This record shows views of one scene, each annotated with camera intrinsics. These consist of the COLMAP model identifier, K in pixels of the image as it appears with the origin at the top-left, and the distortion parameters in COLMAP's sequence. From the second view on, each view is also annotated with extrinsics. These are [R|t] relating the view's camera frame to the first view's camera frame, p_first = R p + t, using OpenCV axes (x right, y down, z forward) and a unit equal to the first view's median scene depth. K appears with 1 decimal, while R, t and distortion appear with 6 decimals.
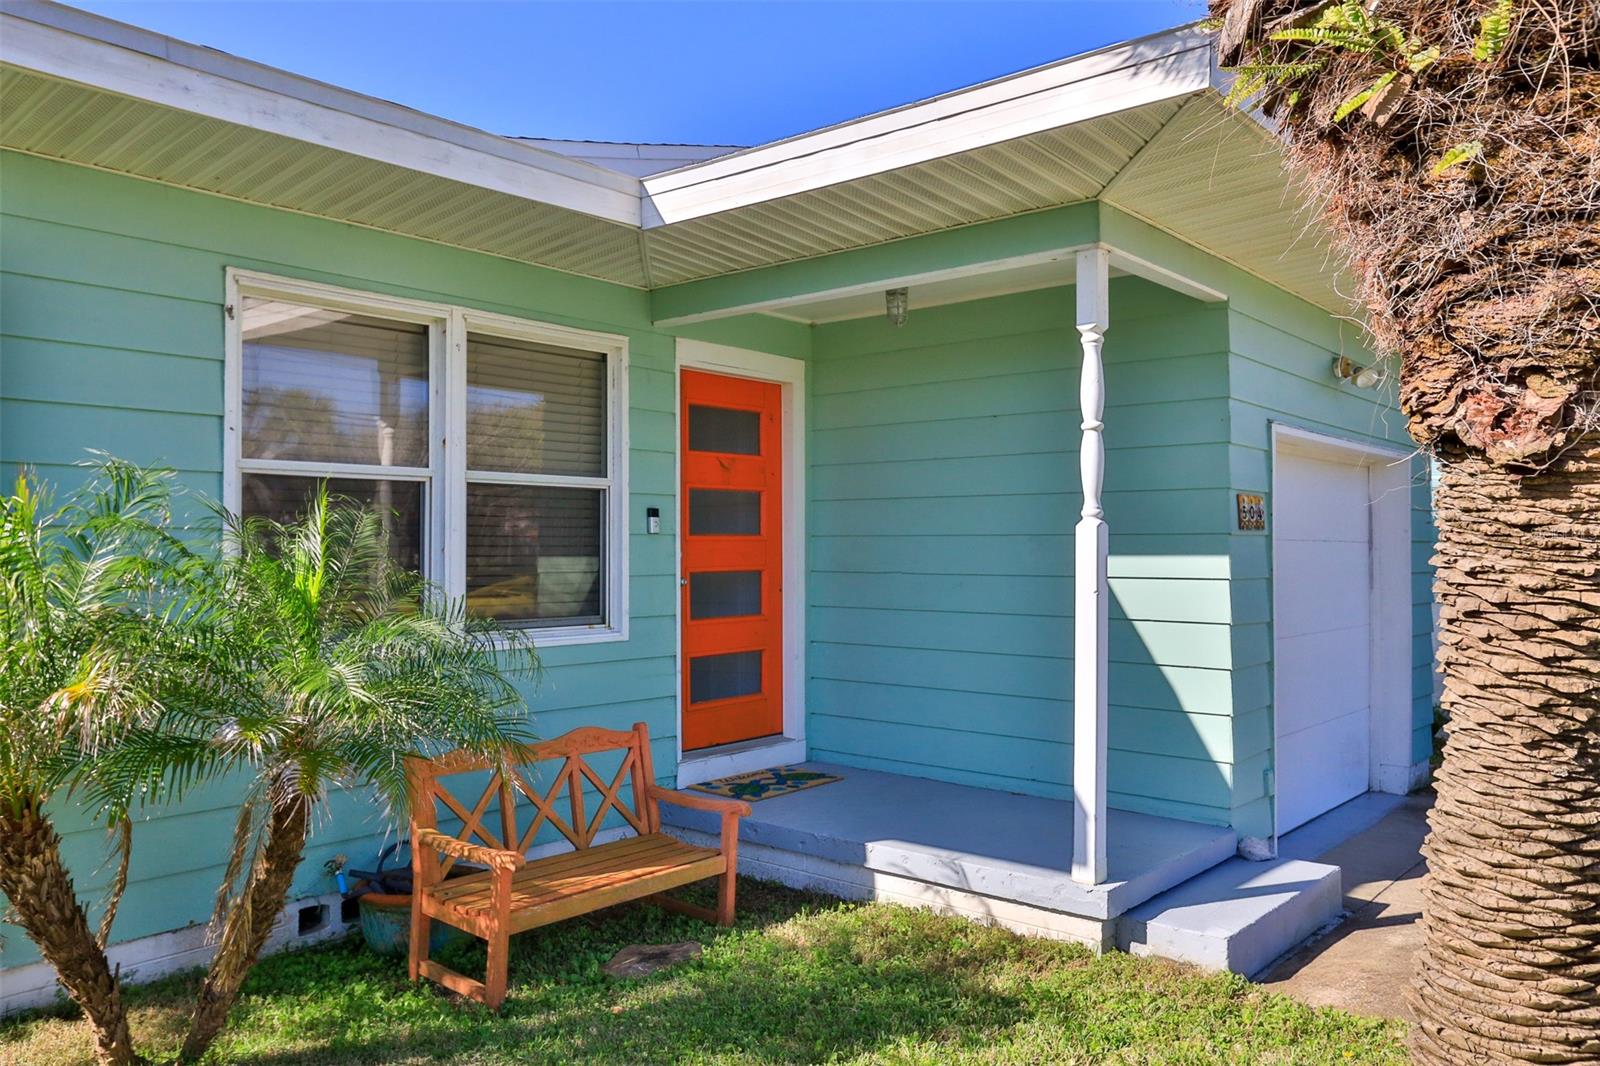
lens RADIAL K [[1203.1, 0, 797.1], [0, 1203.1, 533.7], [0, 0, 1]] dist [0.004506, 0.000225]
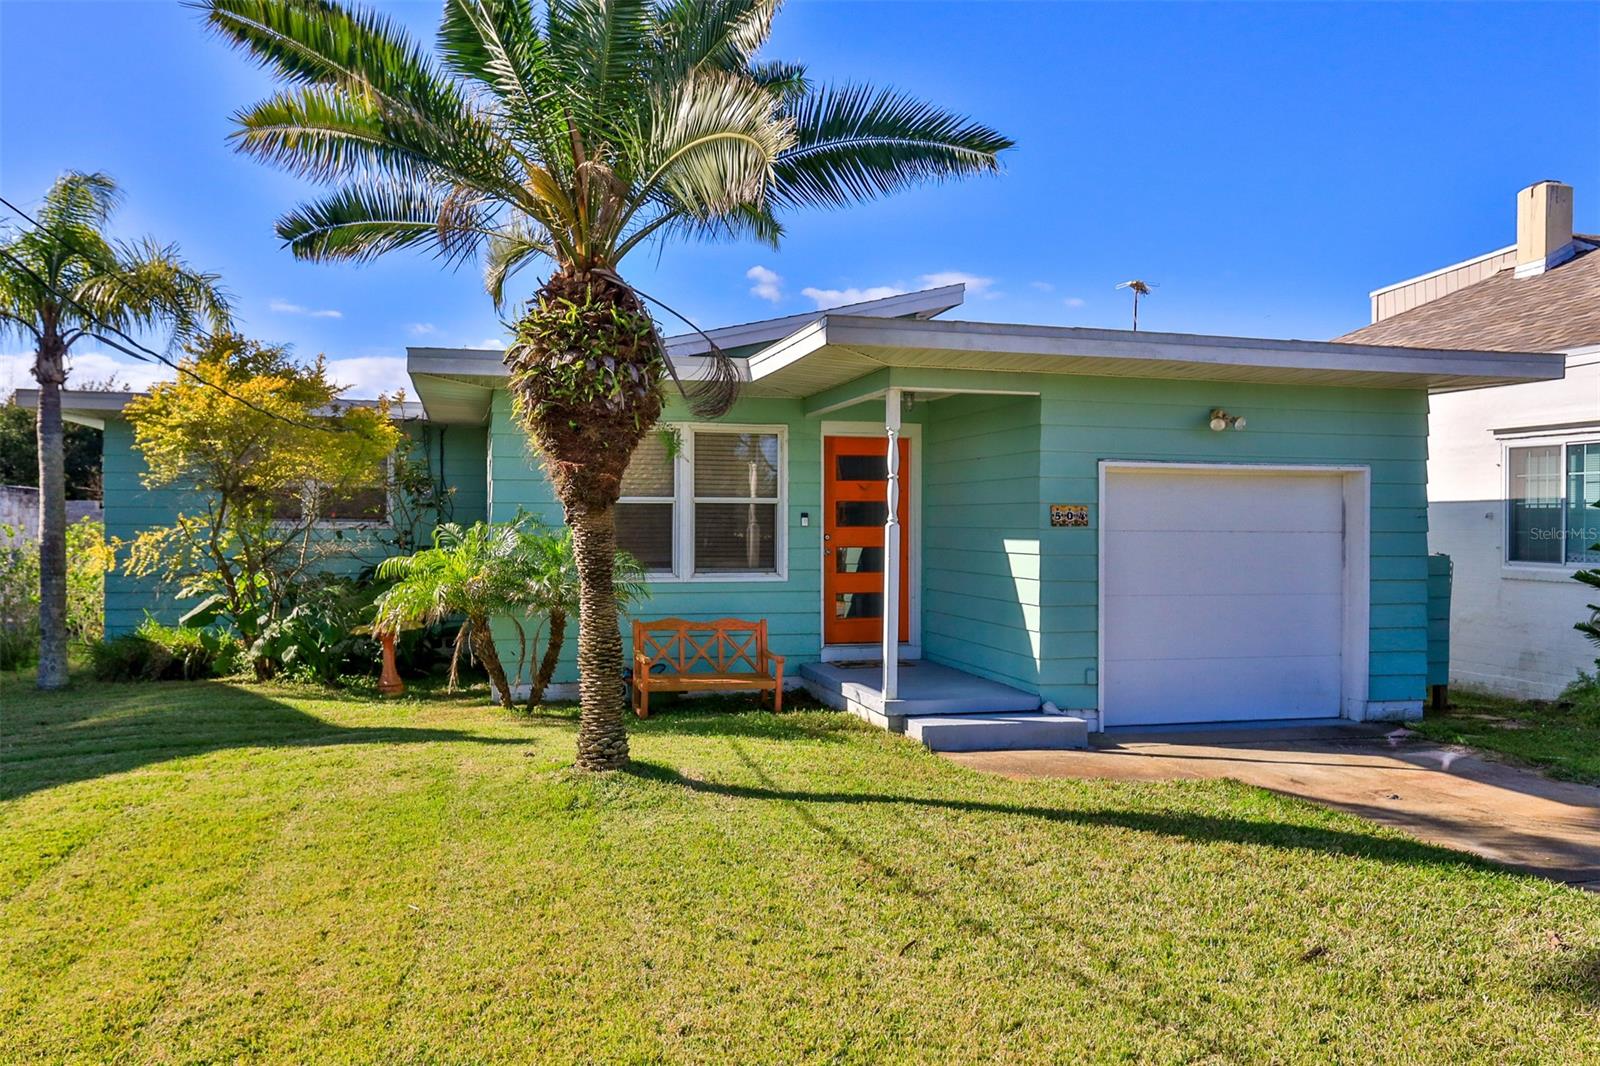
lens RADIAL K [[1203.1, 0, 801.1], [0, 1203.1, 532.4], [0, 0, 1]] dist [0.004506, 0.000225]
pose [[0.829951, 0.006279, -0.557801, 0.937404], [0.002930, 0.999874, 0.015616, -0.020017], [0.557828, -0.014595, 0.829828, -0.581366]]
